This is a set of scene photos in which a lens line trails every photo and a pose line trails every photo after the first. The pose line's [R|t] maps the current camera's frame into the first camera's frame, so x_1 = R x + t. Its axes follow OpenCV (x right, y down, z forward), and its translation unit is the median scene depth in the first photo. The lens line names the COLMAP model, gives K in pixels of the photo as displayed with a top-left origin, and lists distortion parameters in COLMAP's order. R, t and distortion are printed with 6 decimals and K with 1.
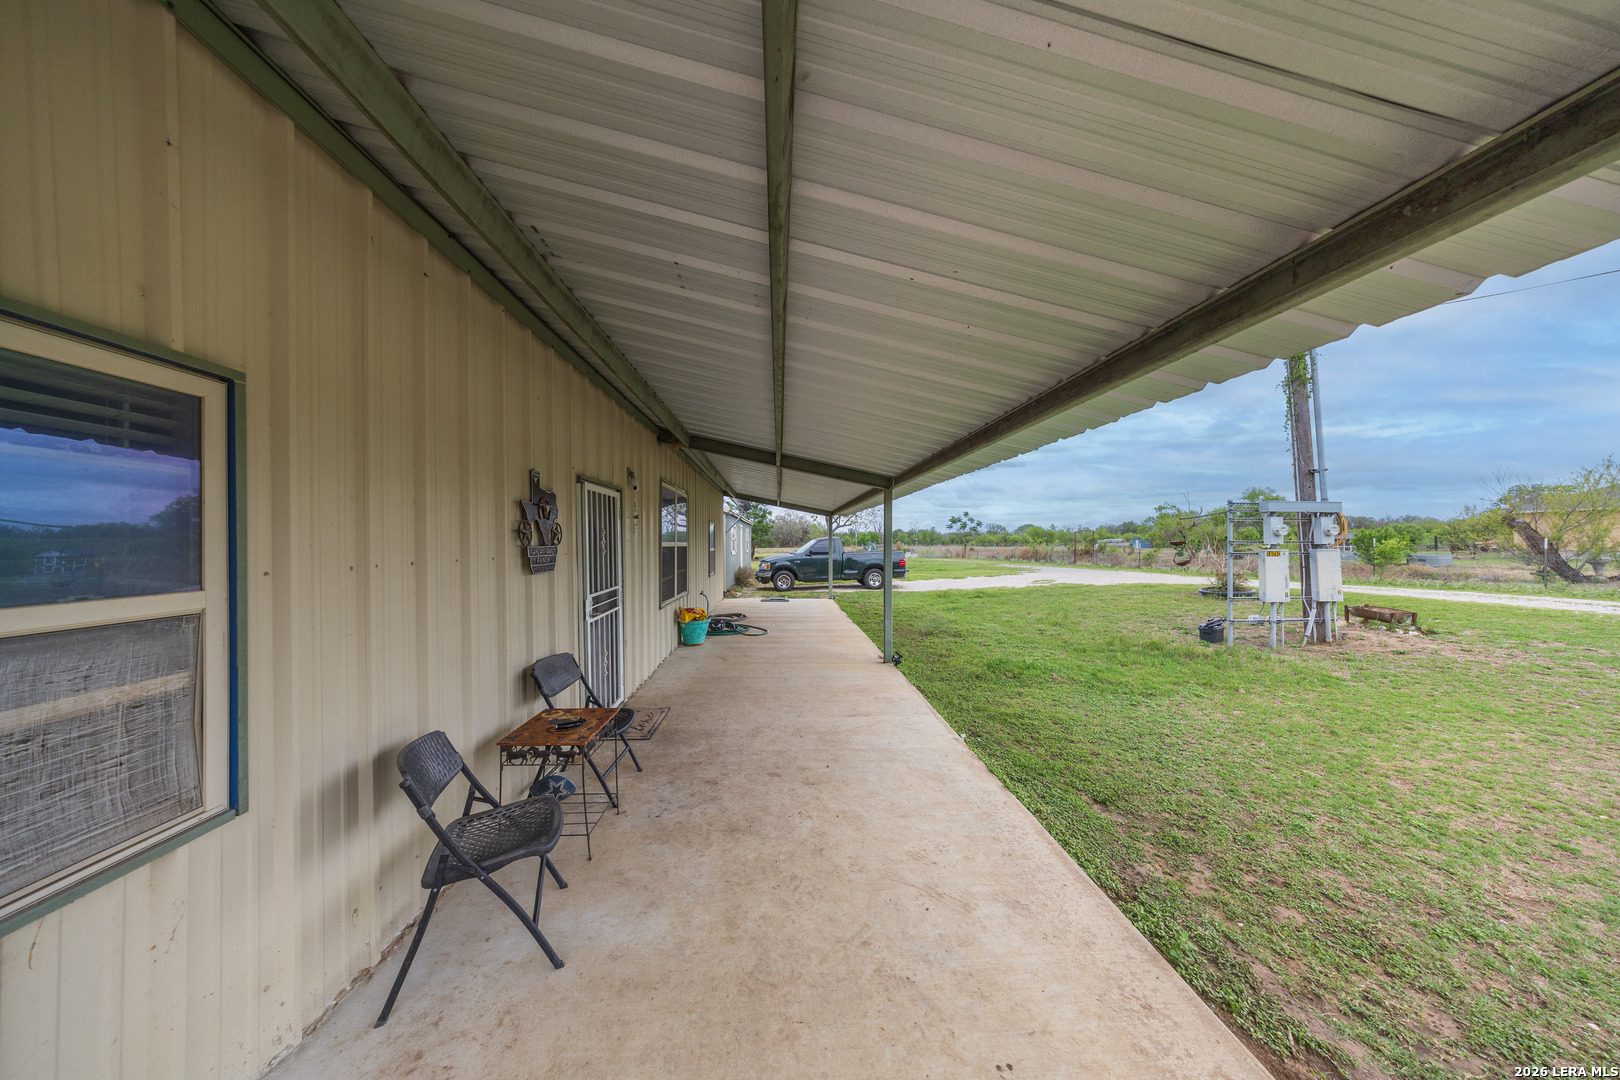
lens RADIAL K [[480.8, 0, 814.9], [0, 480.8, 534.6], [0, 0, 1]] dist [-0.000381, 0.000038]
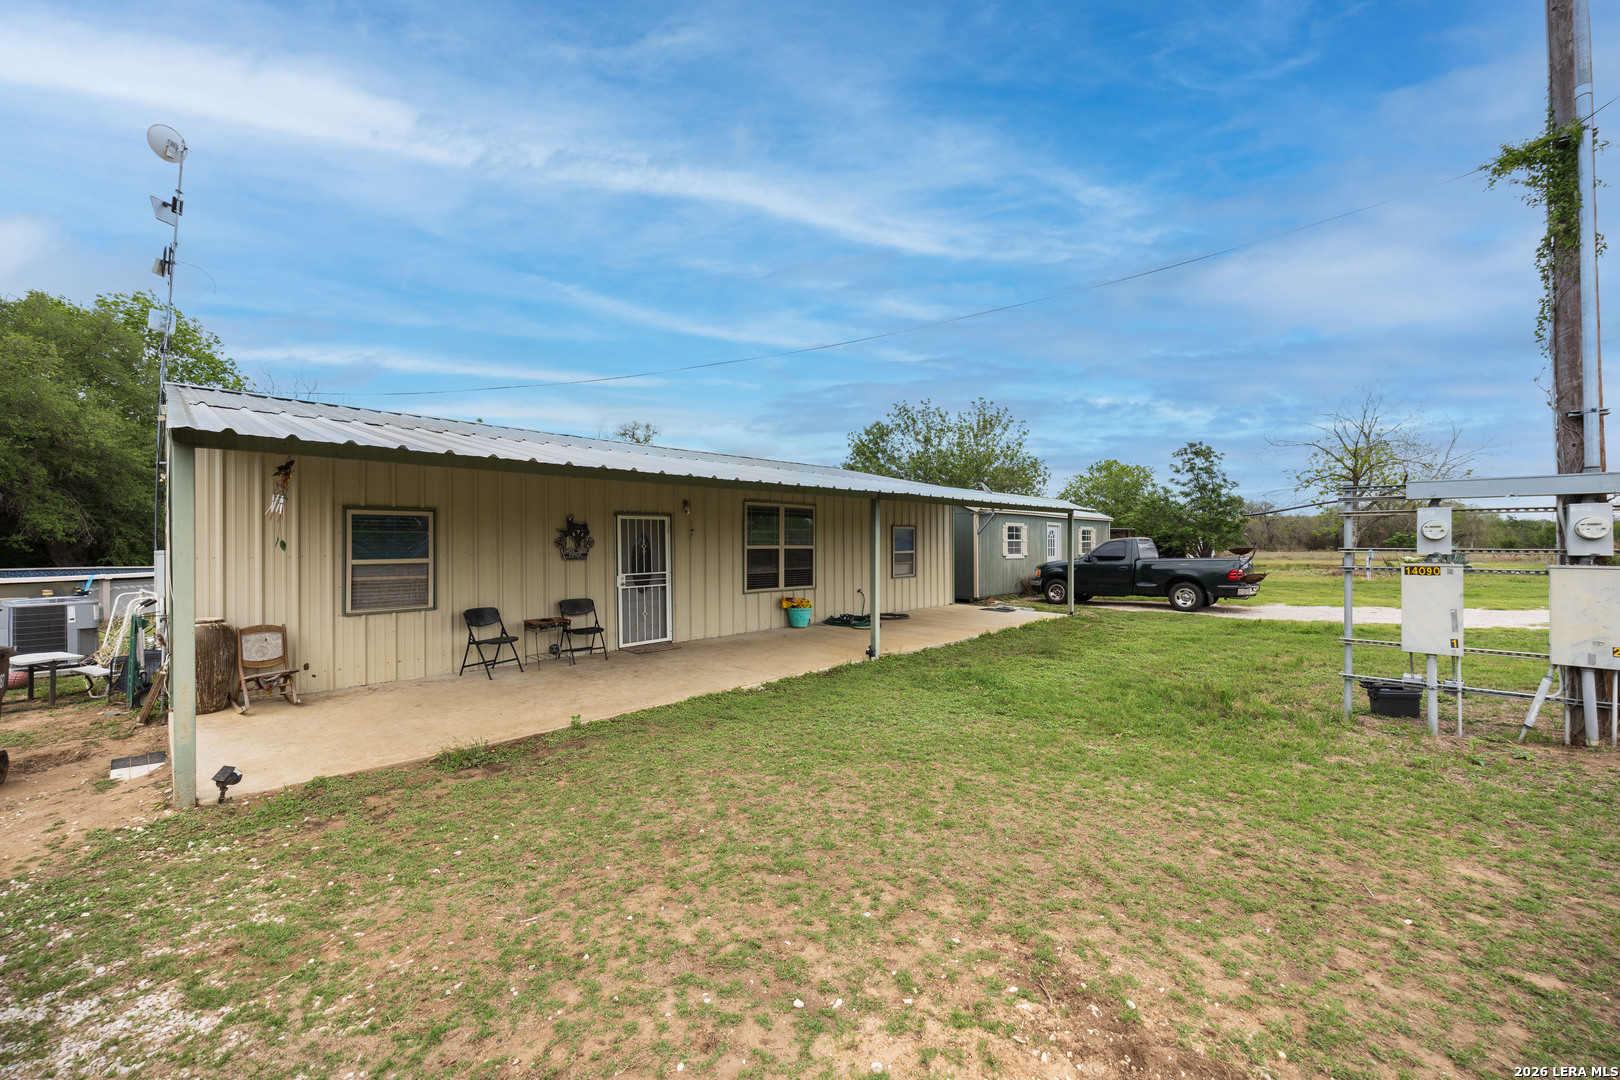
lens RADIAL K [[618.9, 0, 819.6], [0, 618.9, 534.7], [0, 0, 1]] dist [0.001583, 0.000051]
pose [[0.682915, -0.006981, -0.730465, 1.413641], [0.010496, 0.999945, 0.000257, -0.017193], [0.730423, -0.007842, 0.682950, -0.076513]]
